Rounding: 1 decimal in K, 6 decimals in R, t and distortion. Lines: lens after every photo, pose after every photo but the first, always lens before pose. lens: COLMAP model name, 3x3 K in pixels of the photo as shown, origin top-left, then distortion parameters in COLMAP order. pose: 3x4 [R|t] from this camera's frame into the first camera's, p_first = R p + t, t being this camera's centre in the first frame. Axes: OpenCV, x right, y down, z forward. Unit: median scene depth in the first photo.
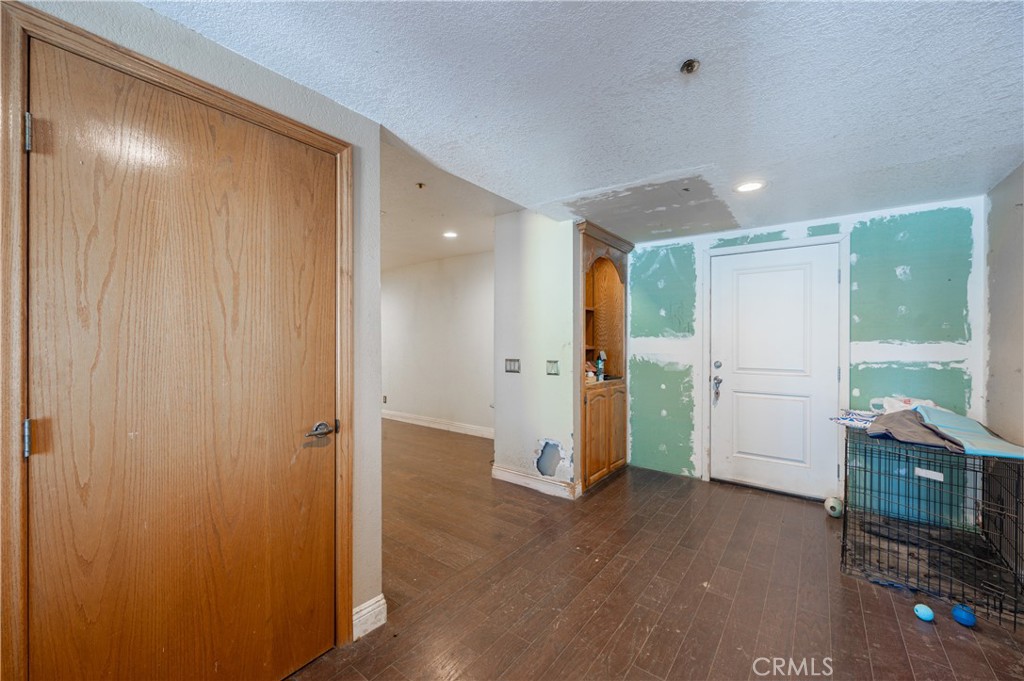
lens RADIAL K [[400.9, 0, 525.9], [0, 400.9, 341.2], [0, 0, 1]] dist [-0.003794, 0.000088]
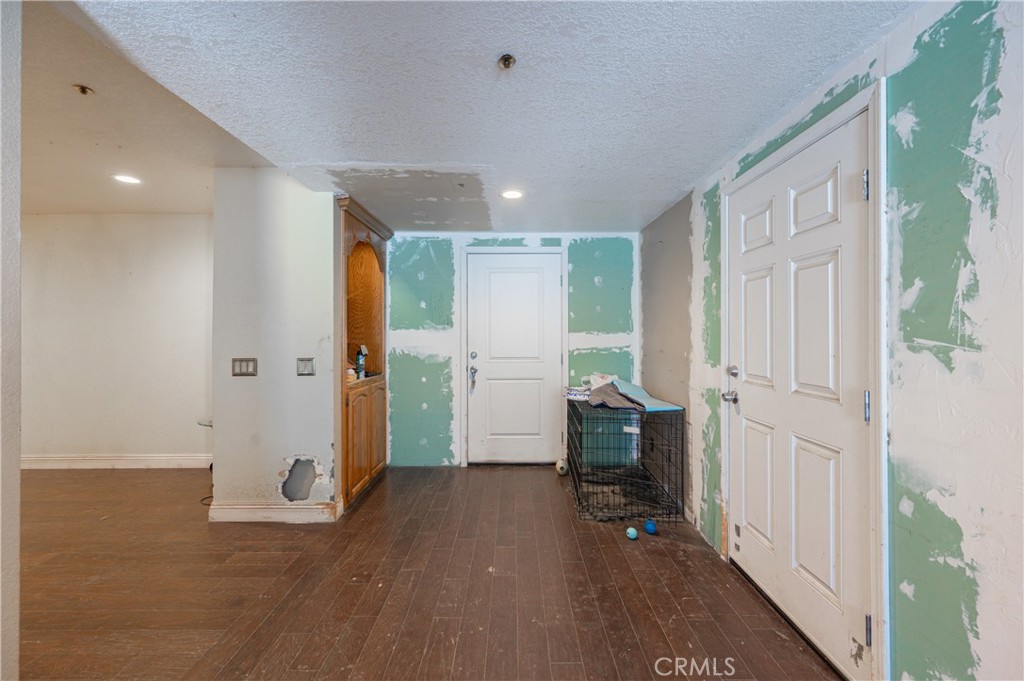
lens RADIAL K [[400.9, 0, 517.8], [0, 400.9, 327.0], [0, 0, 1]] dist [-0.003794, 0.000088]
pose [[0.803009, 0.002346, 0.595962, -0.075984], [0.007524, 0.999873, -0.014075, -0.000929], [-0.595919, 0.015786, 0.802889, 0.082436]]
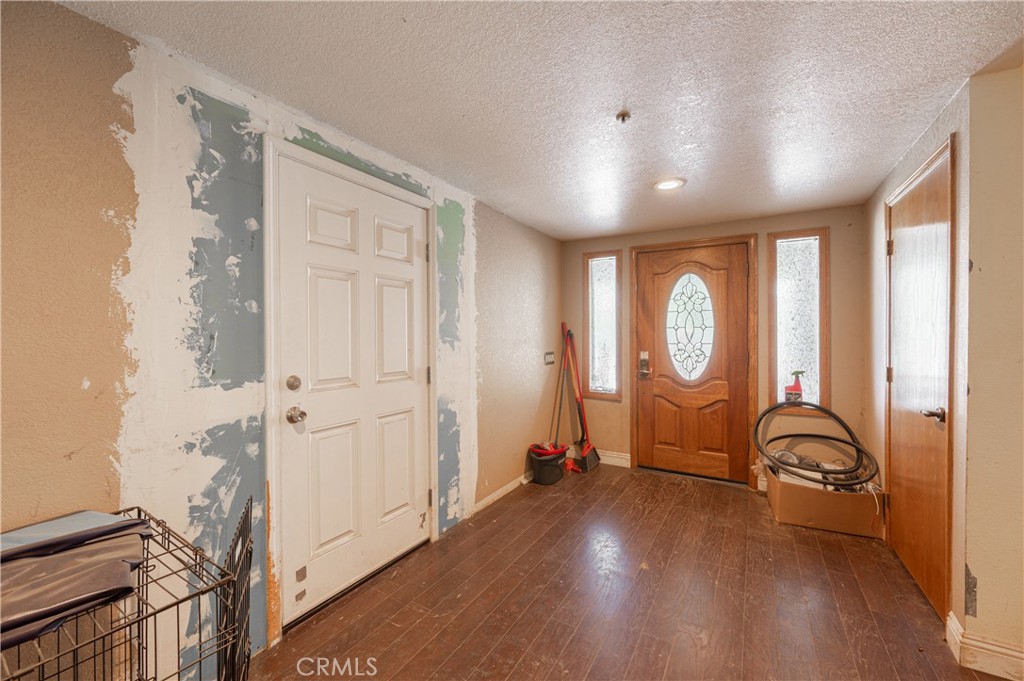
lens RADIAL K [[400.9, 0, 517.0], [0, 400.9, 339.5], [0, 0, 1]] dist [-0.003794, 0.000088]
pose [[-0.996004, 0.000998, -0.089302, 0.429387], [-0.000012, 0.999936, 0.011313, 0.003262], [0.089308, 0.011269, -0.995940, 1.093003]]
